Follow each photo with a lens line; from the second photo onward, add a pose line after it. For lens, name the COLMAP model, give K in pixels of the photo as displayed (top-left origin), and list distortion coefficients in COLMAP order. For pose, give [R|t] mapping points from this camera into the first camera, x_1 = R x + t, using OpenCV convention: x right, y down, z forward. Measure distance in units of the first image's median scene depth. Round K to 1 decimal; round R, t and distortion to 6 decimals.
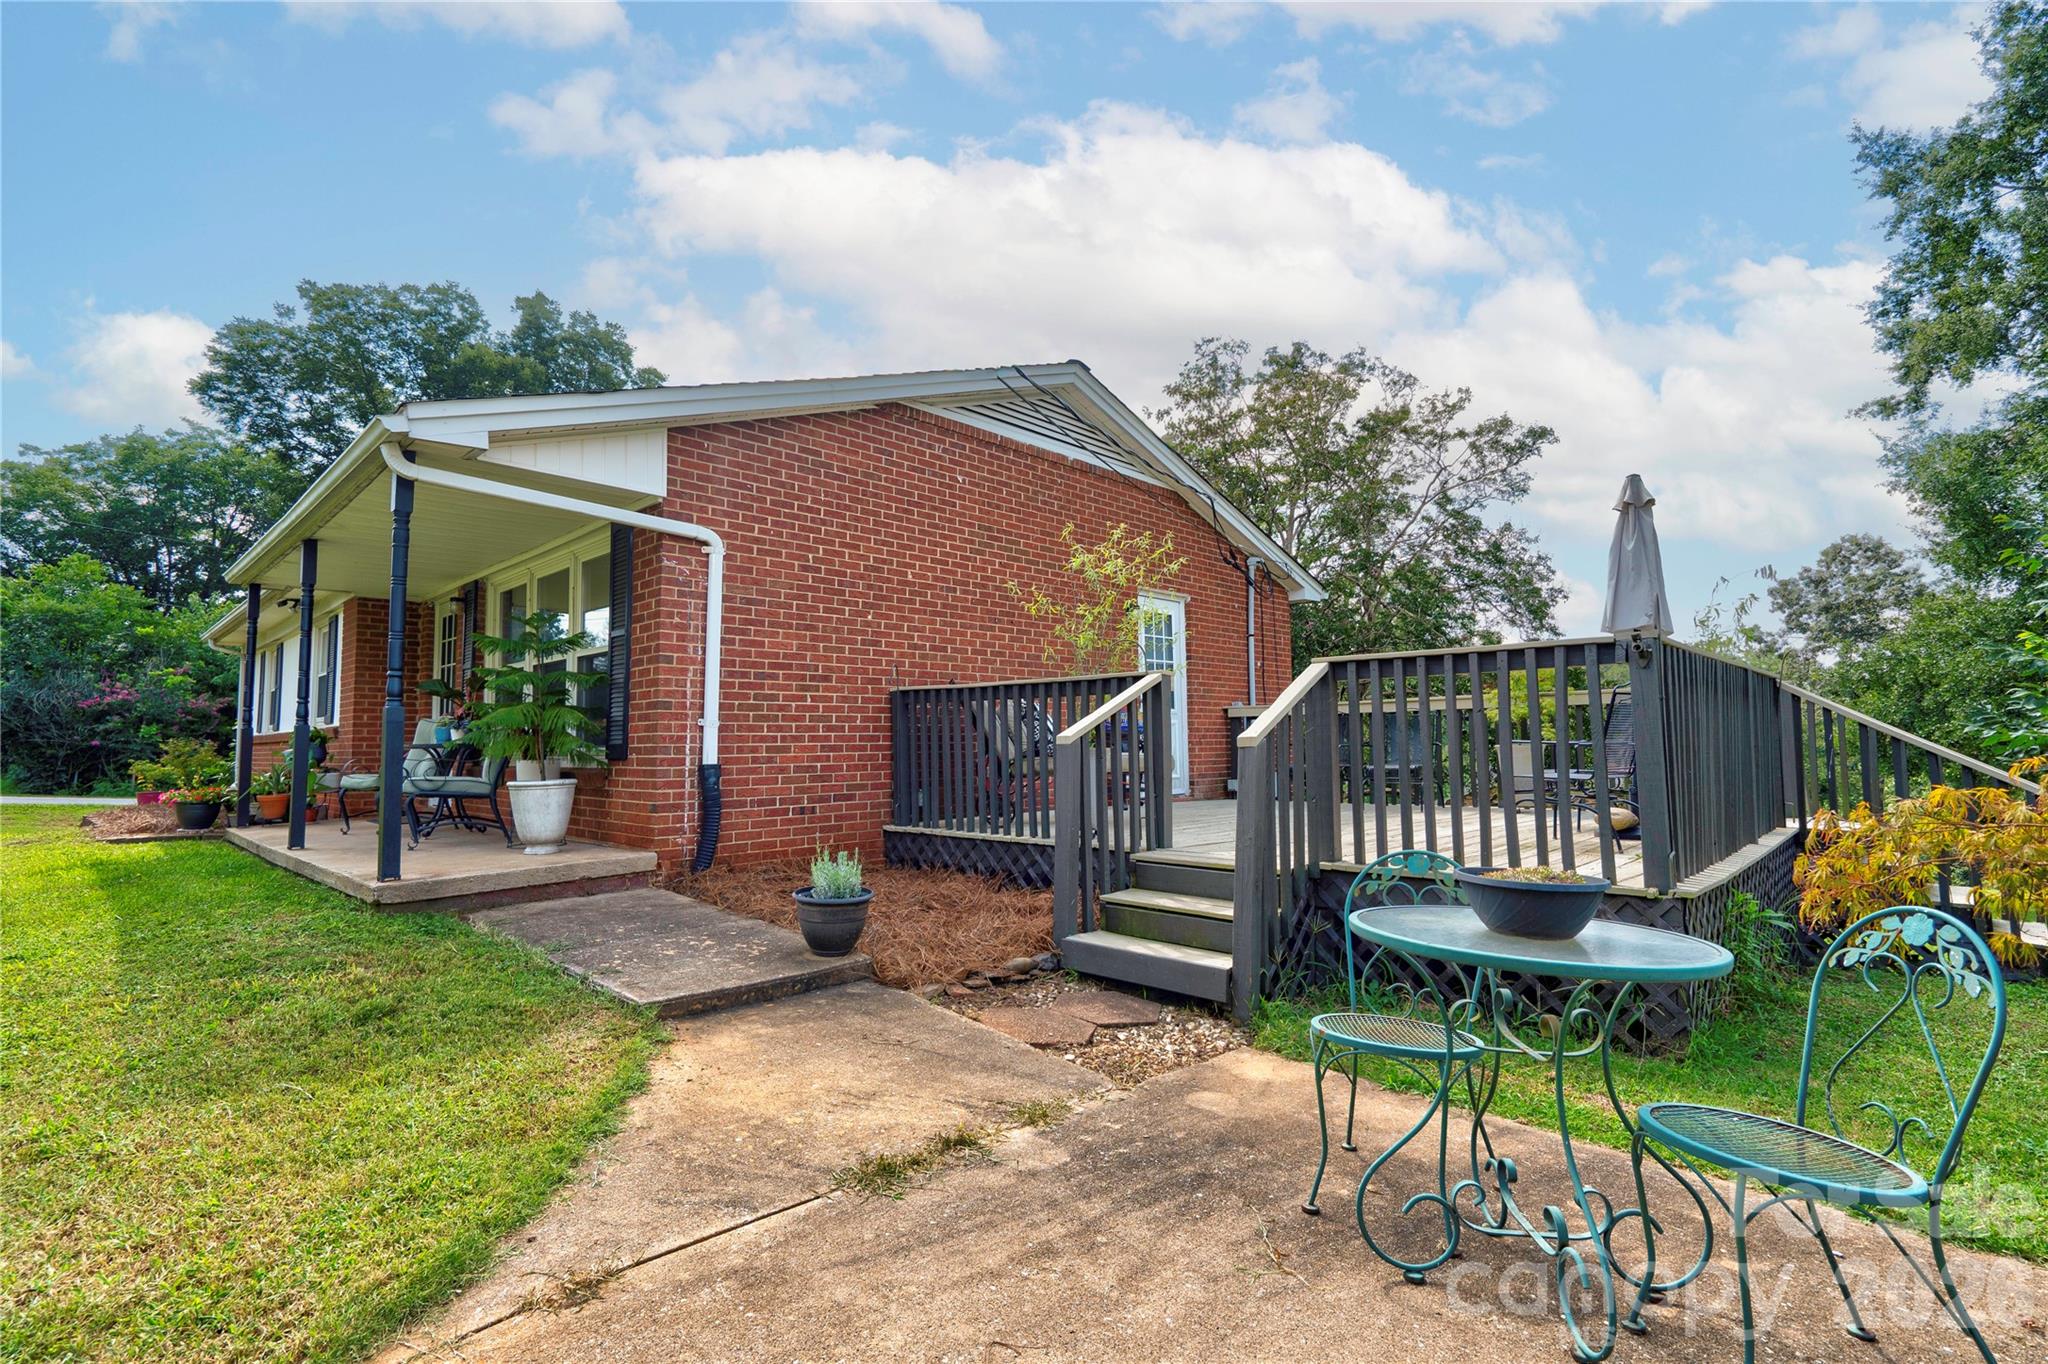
lens RADIAL K [[944.5, 0, 1023.0], [0, 944.5, 678.1], [0, 0, 1]] dist [0.004599, 0.004795]
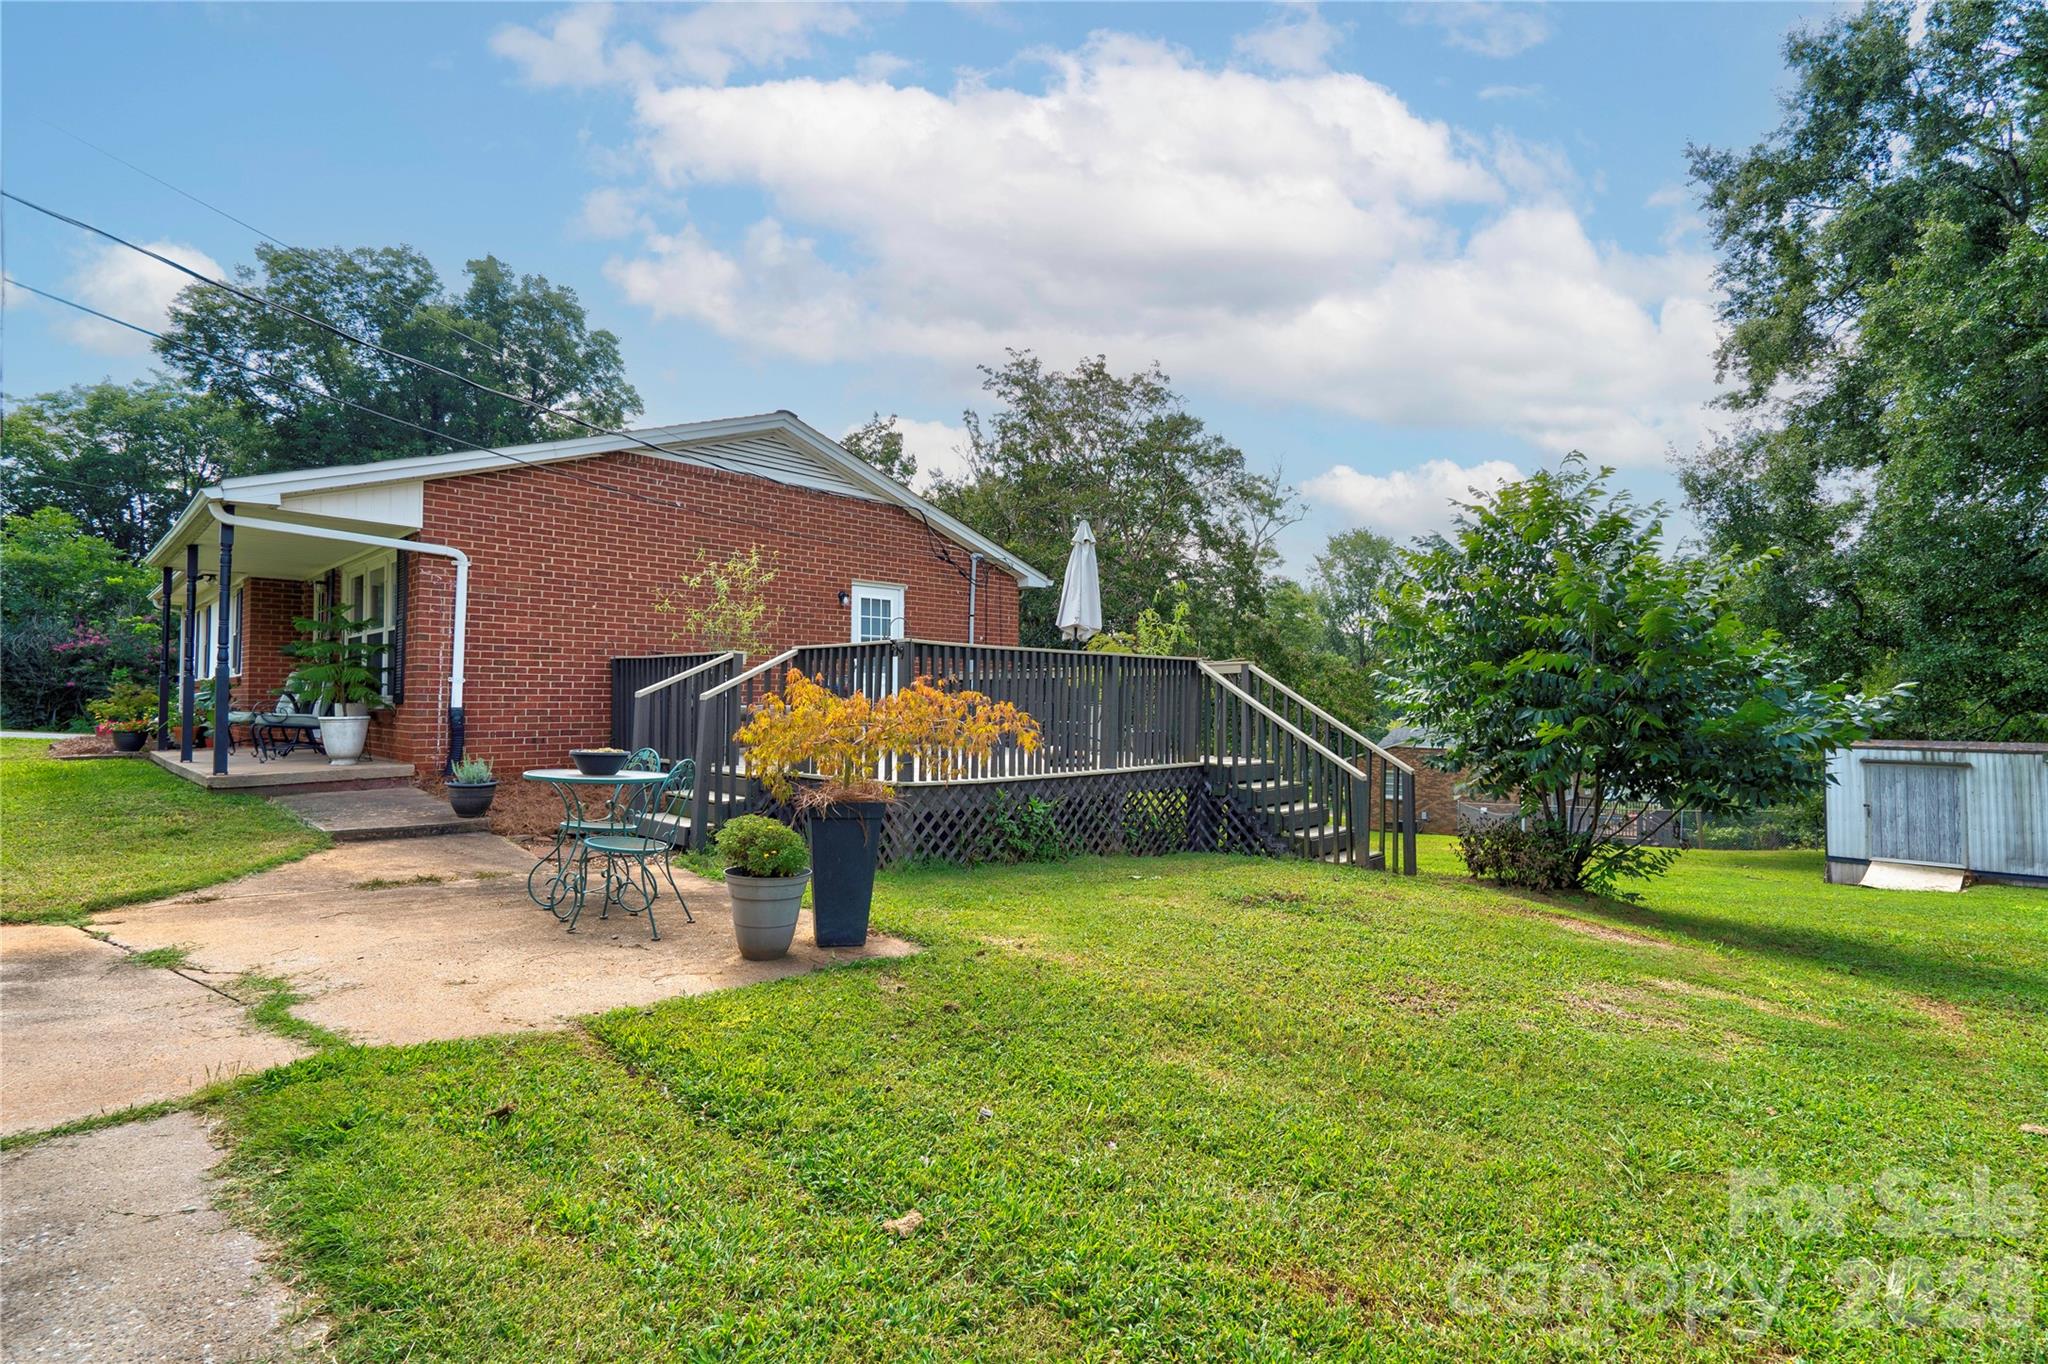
lens RADIAL K [[944.5, 0, 1016.0], [0, 944.5, 679.6], [0, 0, 1]] dist [0.004599, 0.004795]
pose [[0.999855, 0.016375, 0.004756, 0.131662], [-0.016586, 0.998693, 0.048340, -0.009720], [-0.003958, -0.048411, 0.998820, -0.119985]]
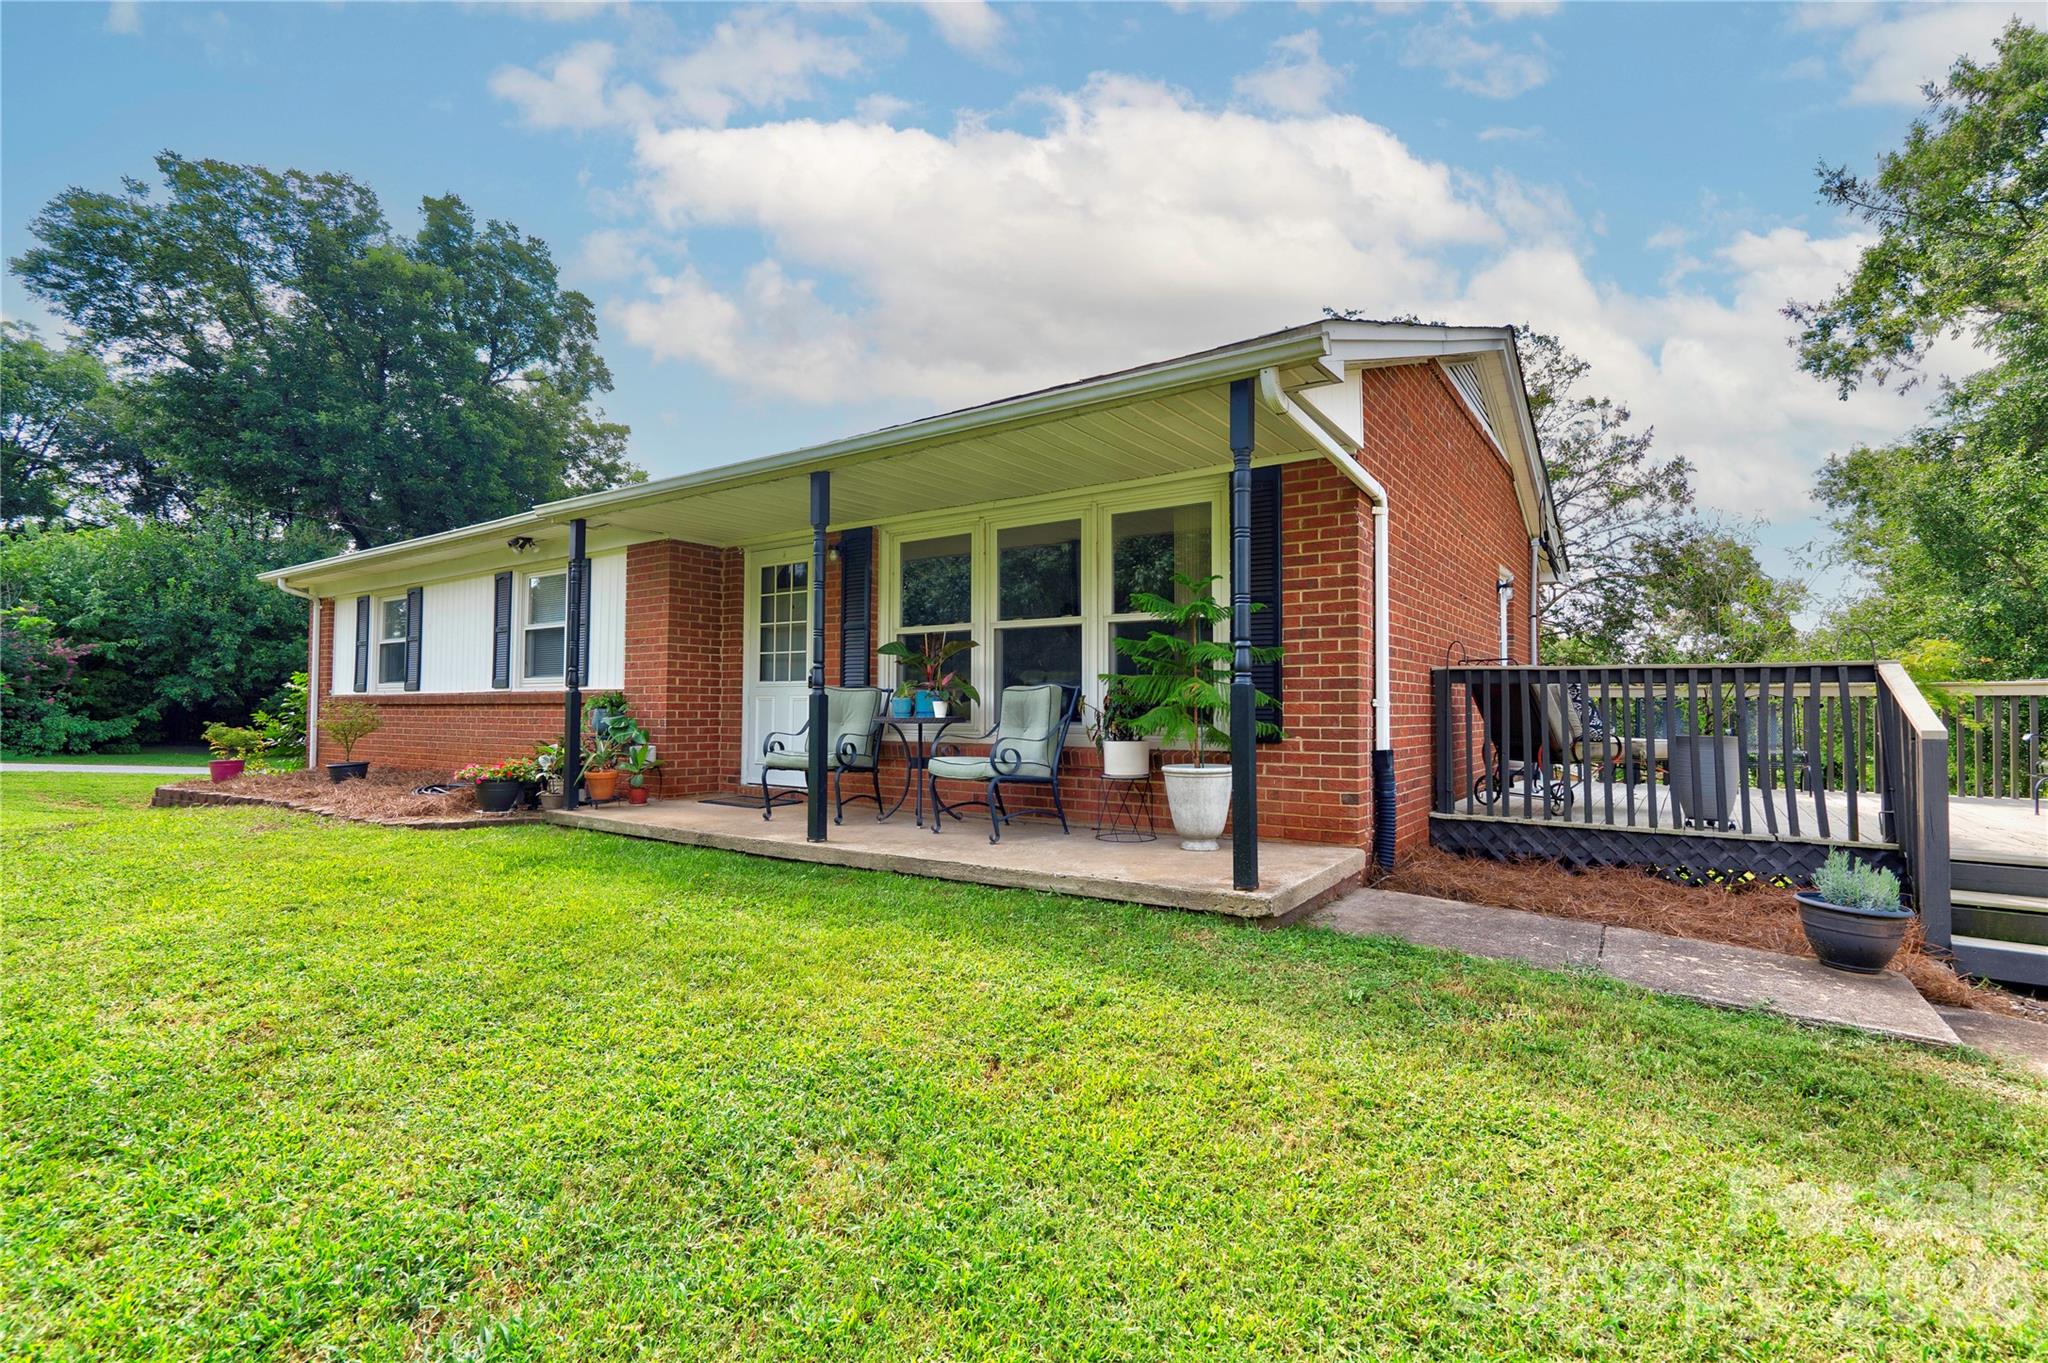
lens RADIAL K [[944.5, 0, 1042.1], [0, 944.5, 680.0], [0, 0, 1]] dist [0.004599, 0.004795]
pose [[0.987648, 0.020513, 0.155341, -0.190064], [-0.026418, 0.999001, 0.036041, 0.000230], [-0.154446, -0.039700, 0.987203, 0.039427]]
